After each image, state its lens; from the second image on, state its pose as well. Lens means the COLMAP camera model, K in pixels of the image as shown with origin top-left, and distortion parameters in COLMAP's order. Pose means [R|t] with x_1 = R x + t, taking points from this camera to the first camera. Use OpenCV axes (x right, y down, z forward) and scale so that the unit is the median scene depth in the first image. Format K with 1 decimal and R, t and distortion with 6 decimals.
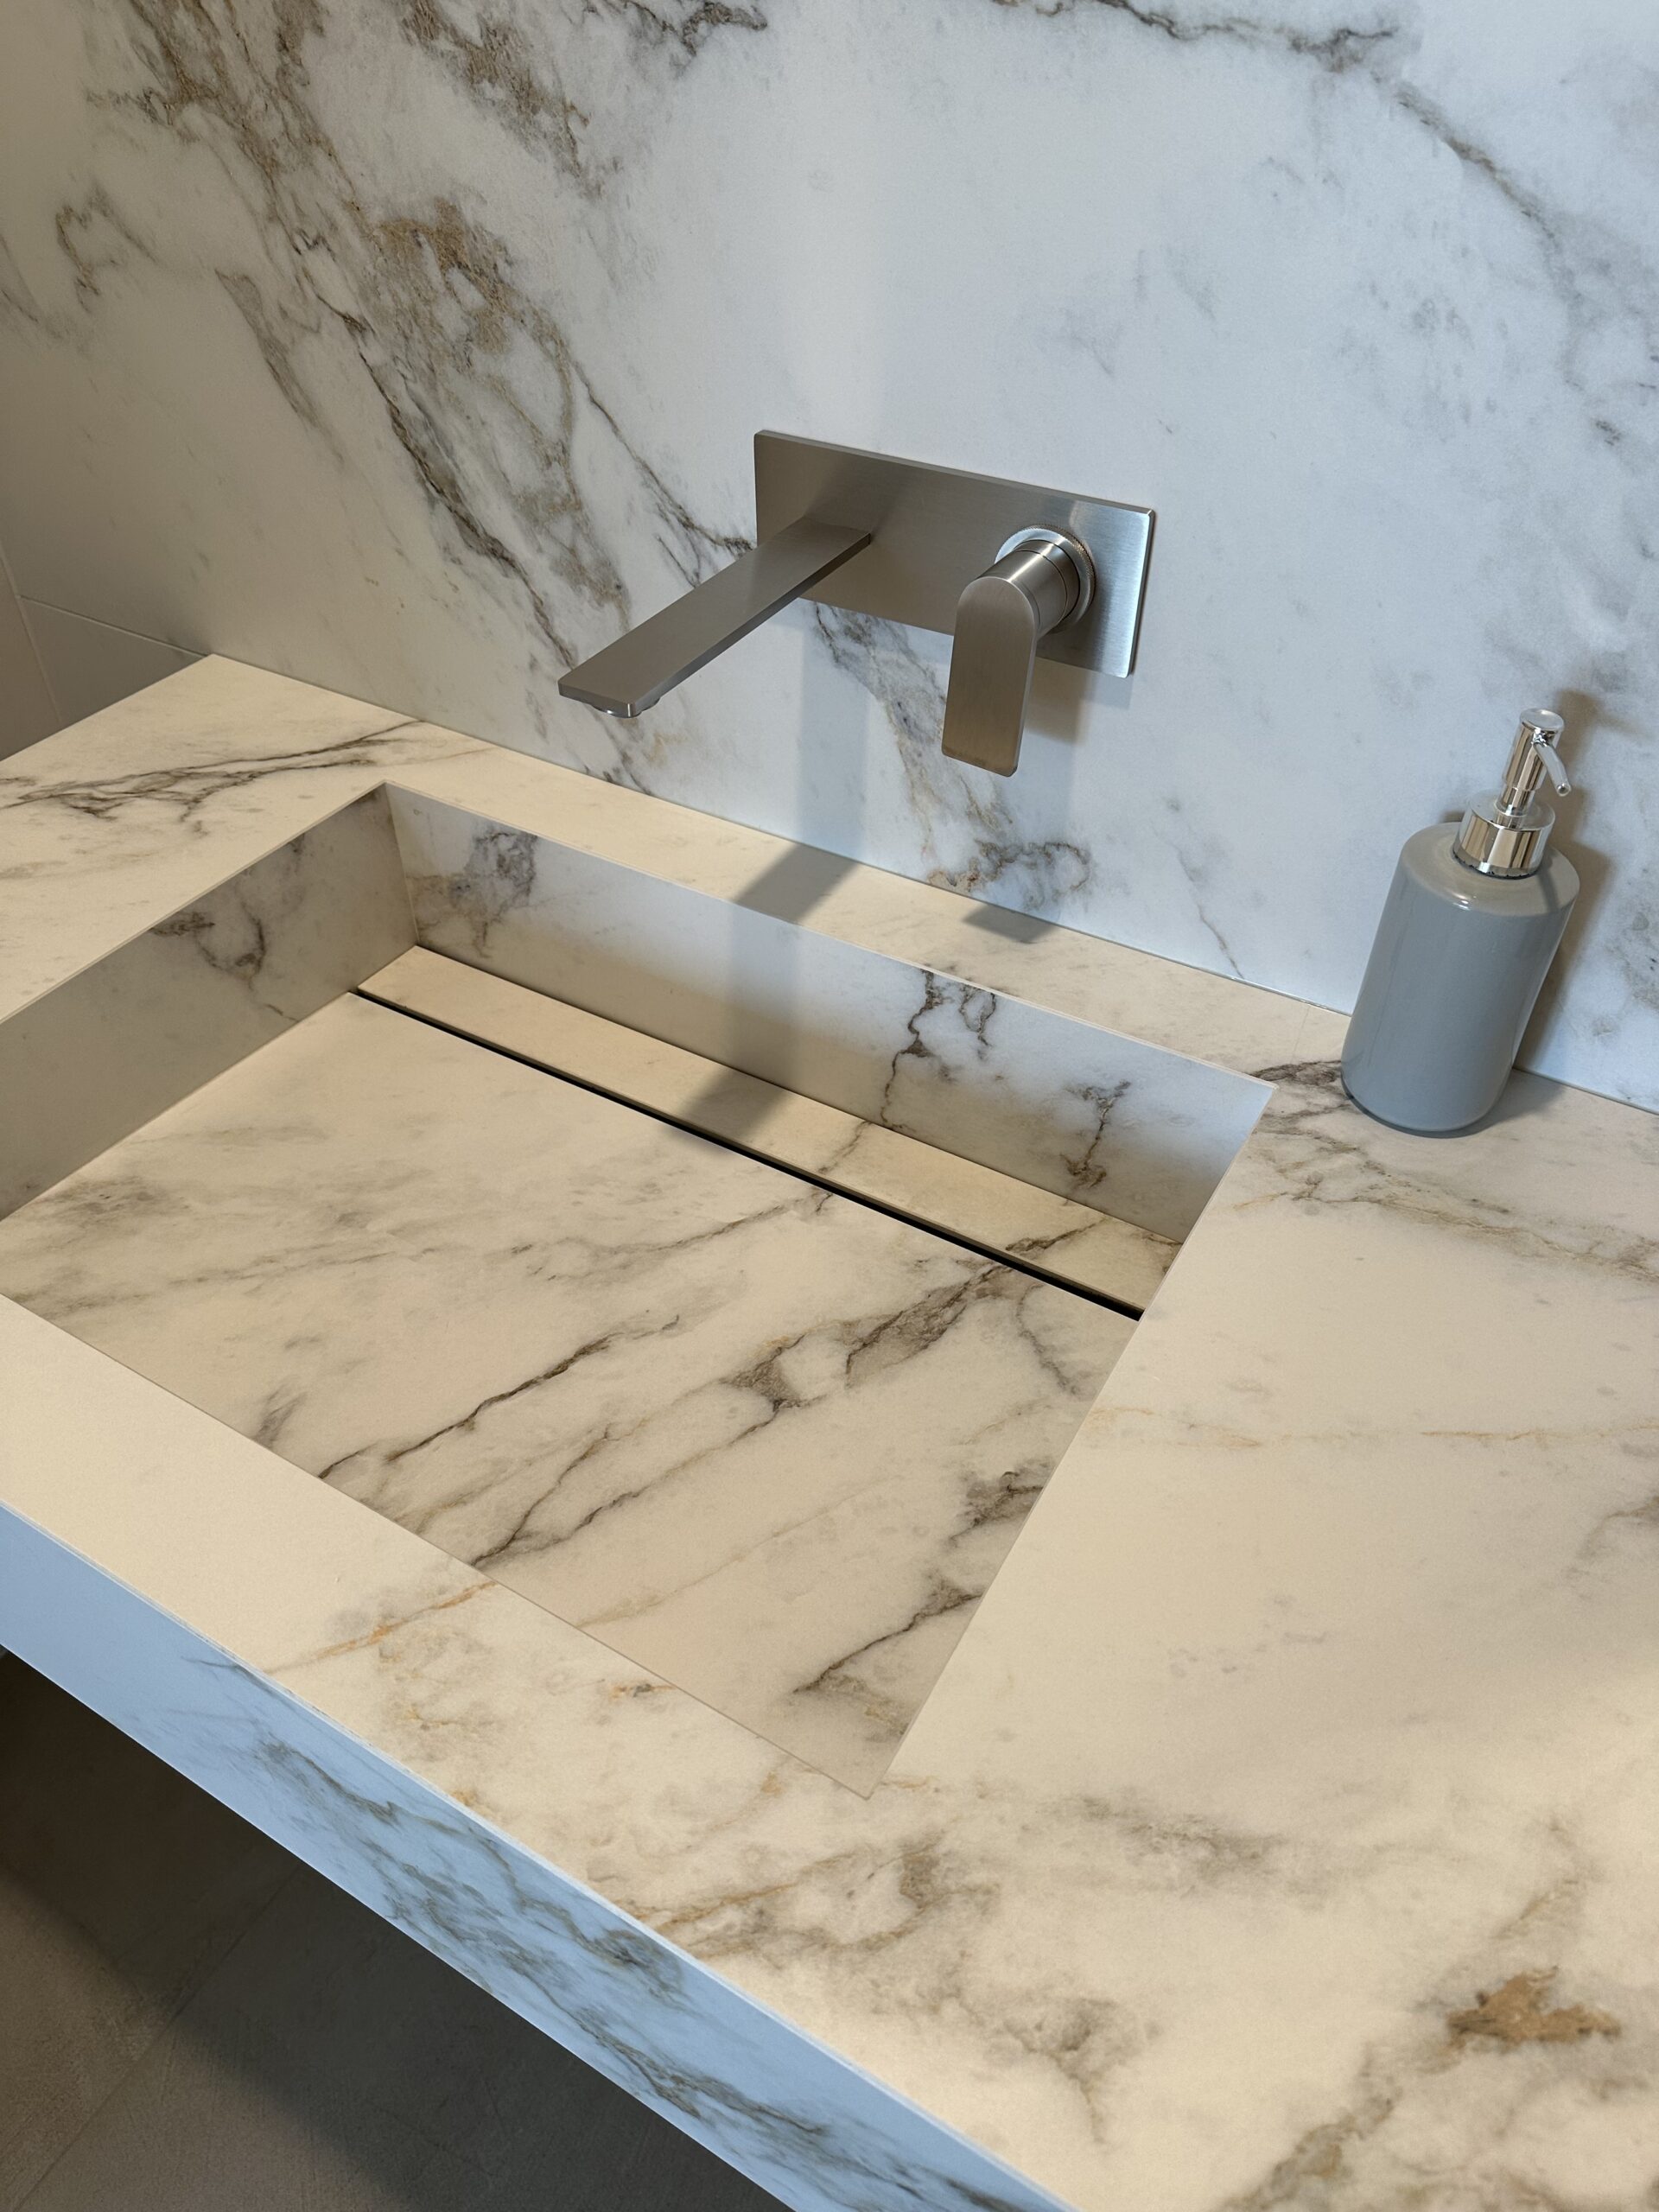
lens RADIAL K [[1568.0, 0, 819.3], [0, 1568.0, 1084.4], [0, 0, 1]] dist [0.040349, -0.043438]
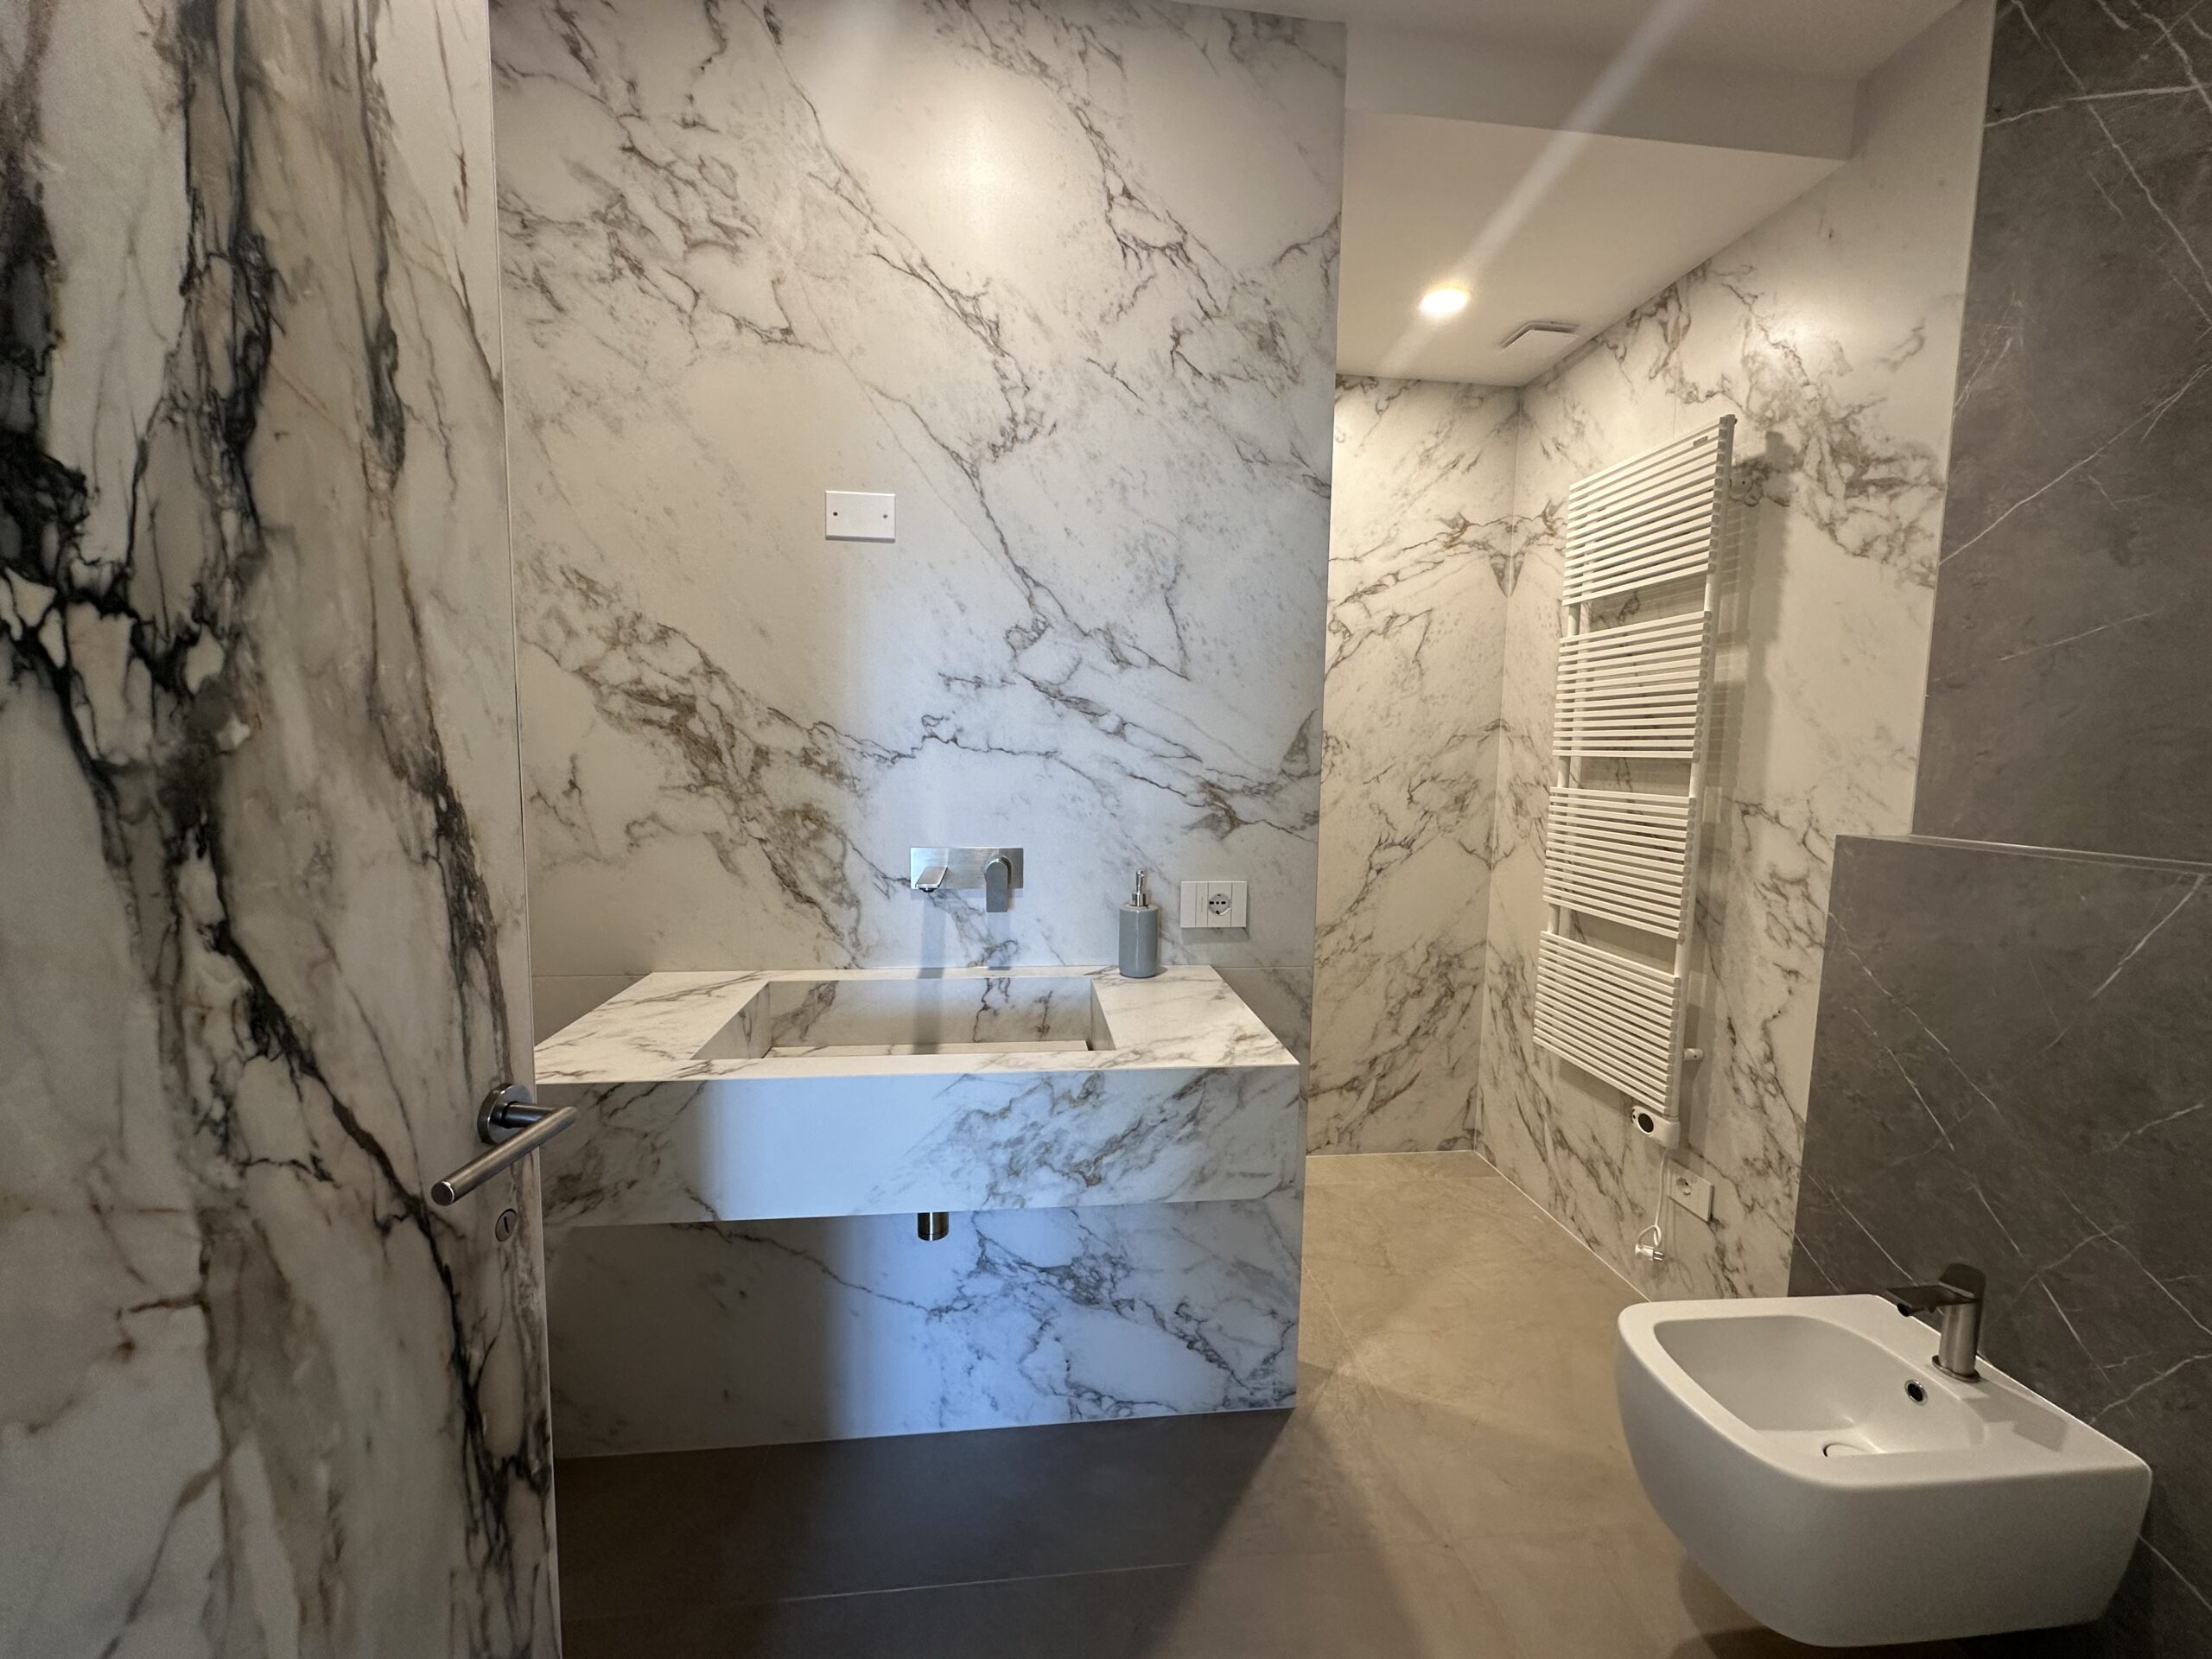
lens RADIAL K [[859.7, 0, 1098.4], [0, 859.7, 831.5], [0, 0, 1]] dist [-0.004008, 0.000205]
pose [[0.798081, -0.037616, 0.601375, -0.837446], [0.381343, 0.804270, -0.455771, 0.606341], [-0.466523, 0.593072, 0.656218, -0.529525]]
